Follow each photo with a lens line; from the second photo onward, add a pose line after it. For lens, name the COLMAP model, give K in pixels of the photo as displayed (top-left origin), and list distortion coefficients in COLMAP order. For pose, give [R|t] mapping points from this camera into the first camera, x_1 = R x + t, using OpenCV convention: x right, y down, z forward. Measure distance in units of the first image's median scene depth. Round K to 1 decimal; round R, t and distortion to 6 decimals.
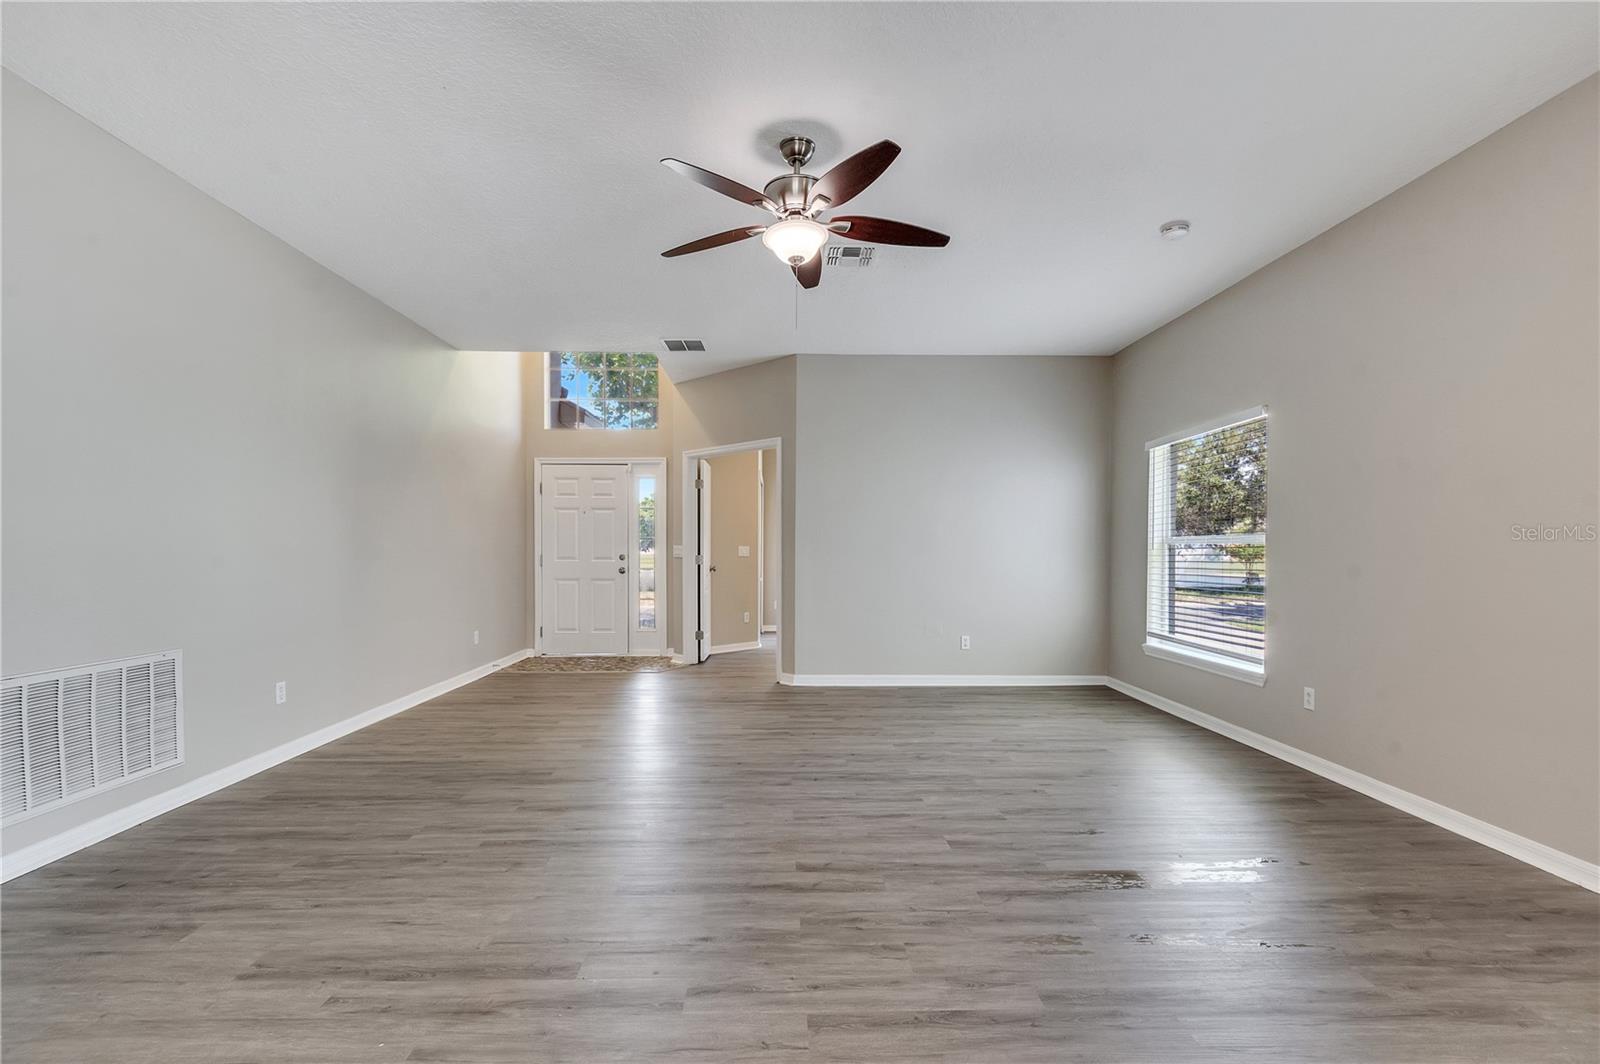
lens RADIAL K [[707.7, 0, 793.7], [0, 707.7, 556.5], [0, 0, 1]] dist [0.004678, -0.003737]
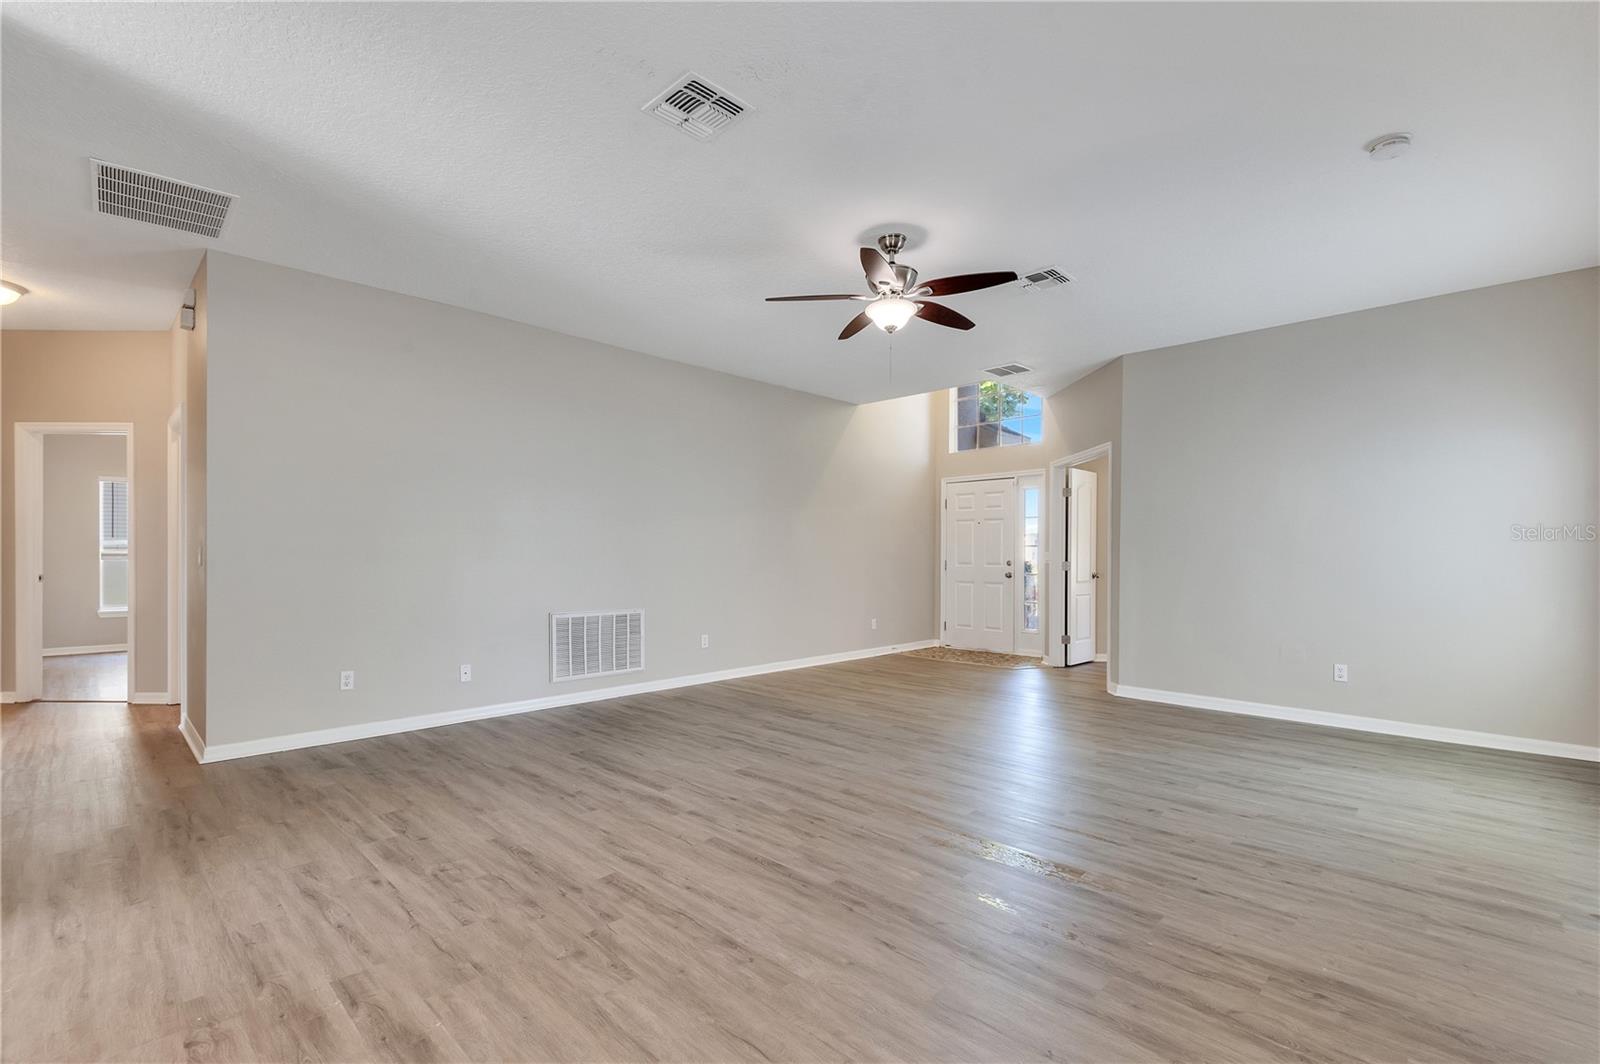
lens RADIAL K [[707.7, 0, 785.6], [0, 707.7, 554.7], [0, 0, 1]] dist [0.004678, -0.003737]
pose [[0.691213, 0.000331, -0.722651, 0.640116], [-0.009419, 0.999919, -0.008552, 0.001796], [0.722590, 0.012718, 0.691160, -0.012673]]
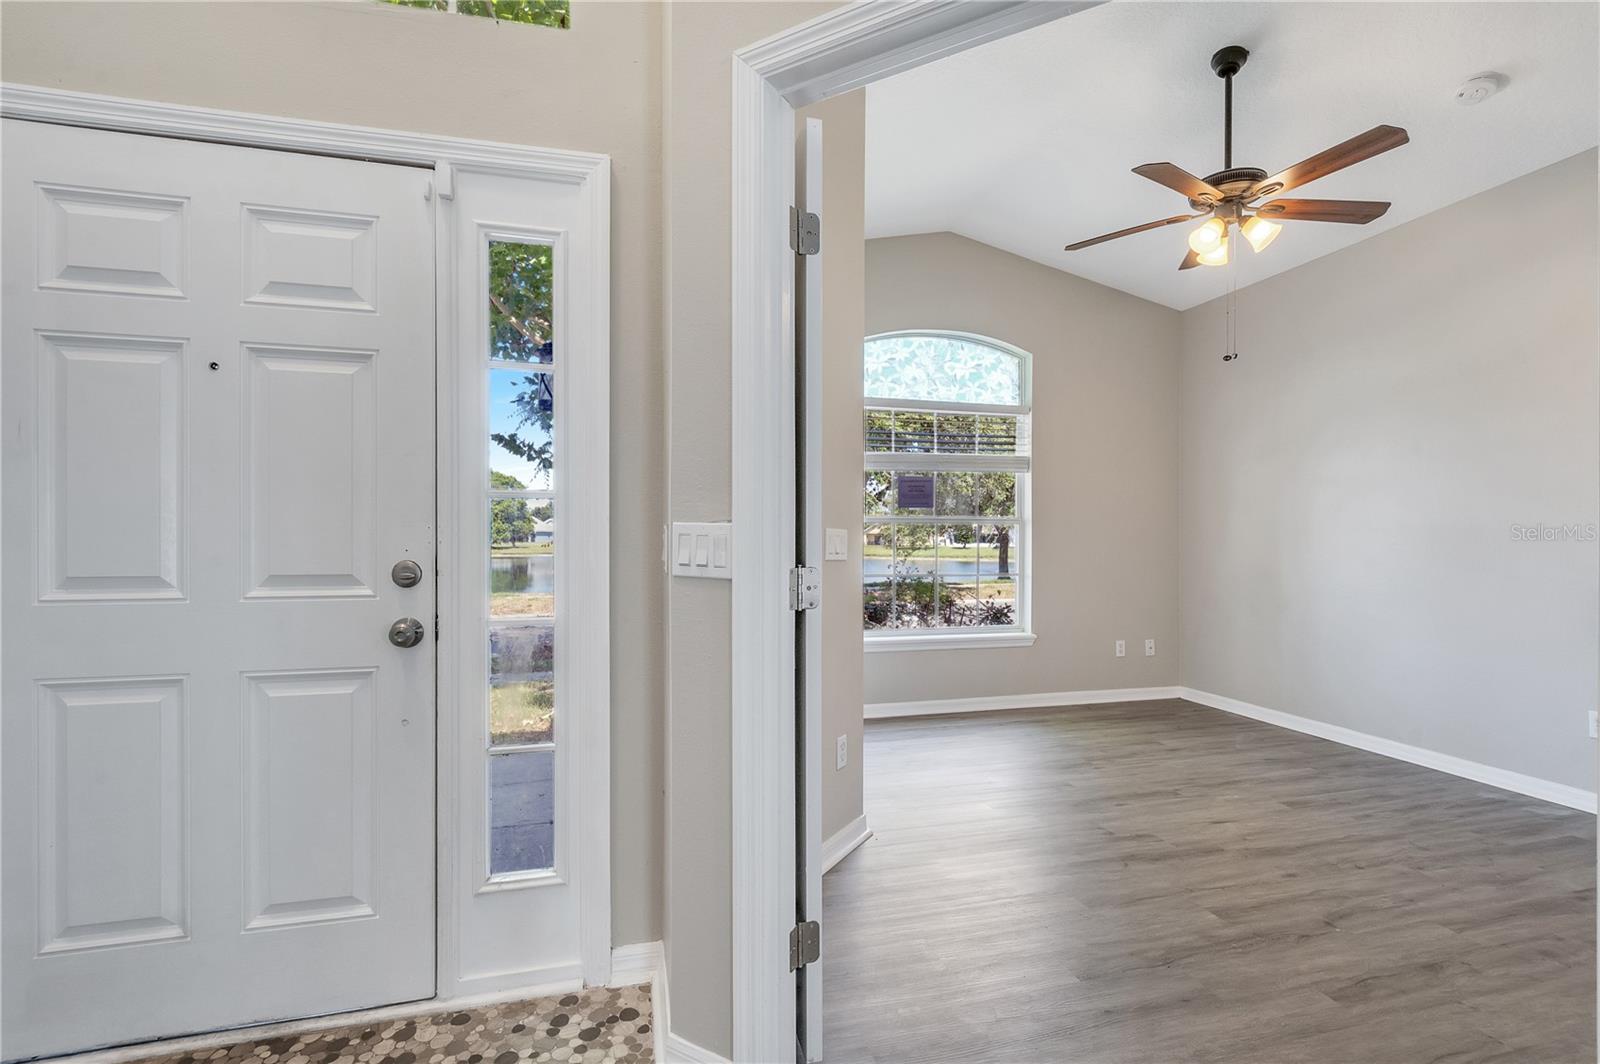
lens RADIAL K [[707.7, 0, 804.9], [0, 707.7, 542.4], [0, 0, 1]] dist [0.004678, -0.003737]
pose [[0.969323, -0.002130, 0.245779, -0.361411], [0.002729, 0.999994, -0.002094, -0.017628], [-0.245773, 0.002700, 0.969324, 1.547575]]
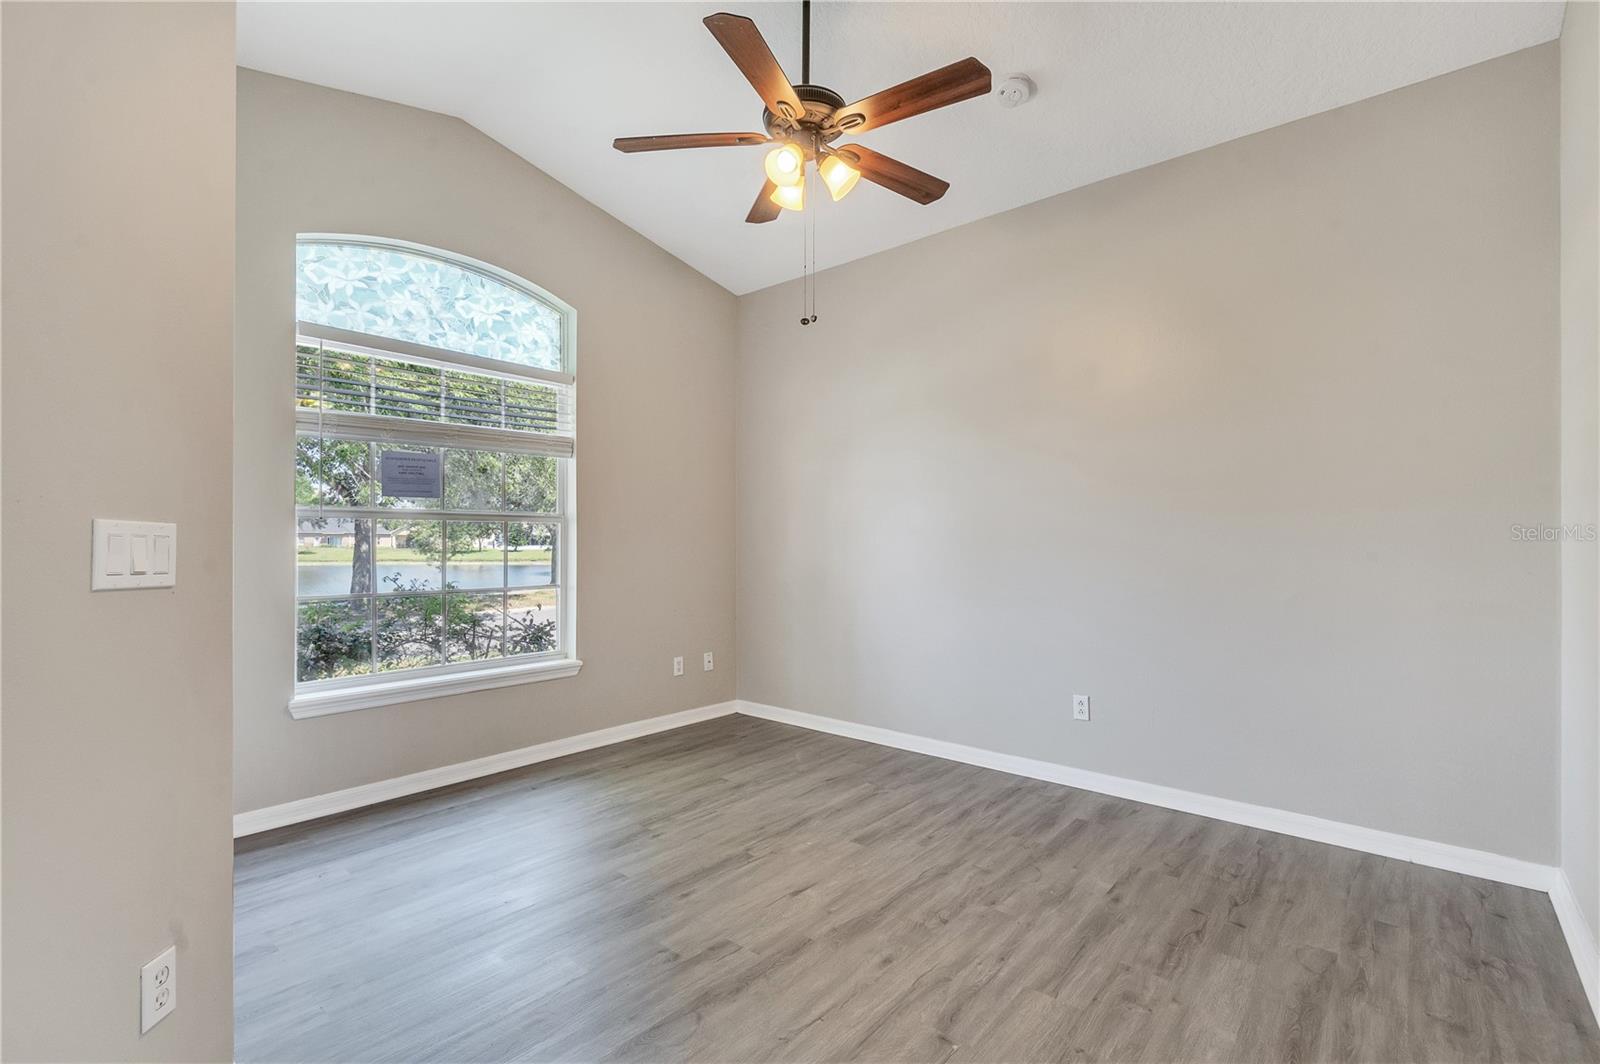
lens RADIAL K [[707.7, 0, 801.7], [0, 707.7, 539.2], [0, 0, 1]] dist [0.004678, -0.003737]
pose [[0.658765, 0.000972, 0.752348, -0.201097], [0.006490, 0.999955, -0.006975, -0.018855], [-0.752320, 0.009478, 0.658729, 1.773384]]
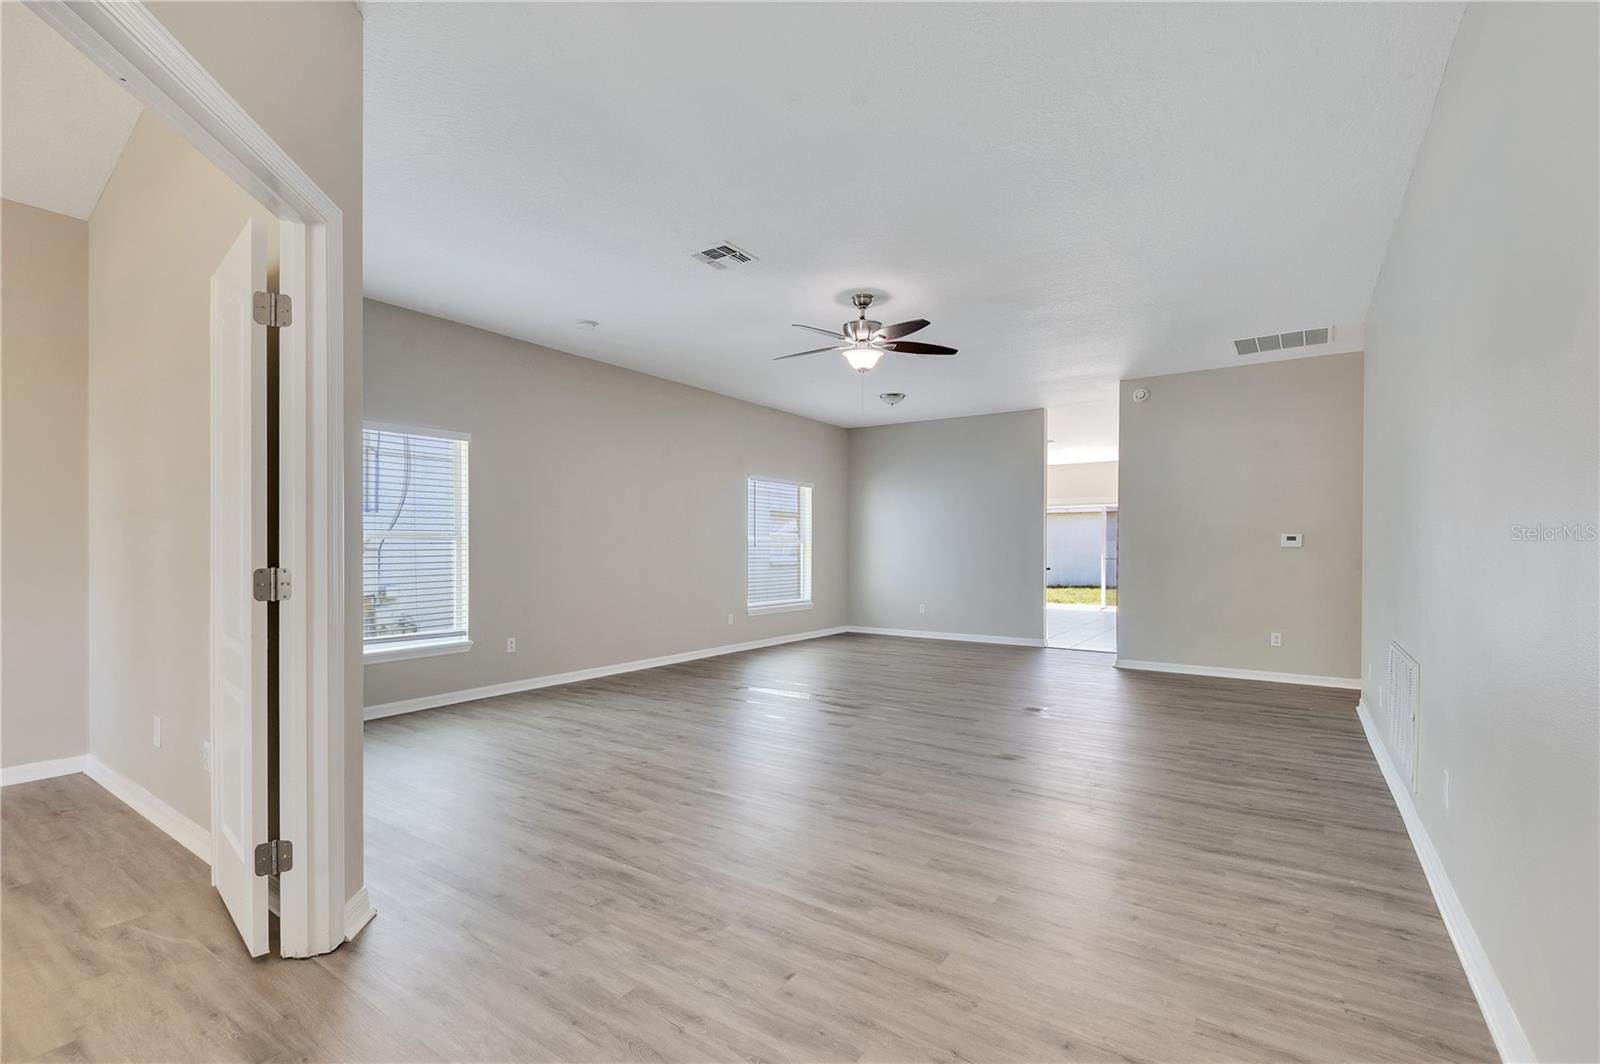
lens RADIAL K [[707.7, 0, 807.2], [0, 707.7, 553.8], [0, 0, 1]] dist [0.004678, -0.003737]
pose [[-0.821399, -0.011109, 0.570245, -0.652095], [-0.001667, 0.999853, 0.017077, -0.019857], [-0.570351, 0.013077, -0.821297, 1.919869]]
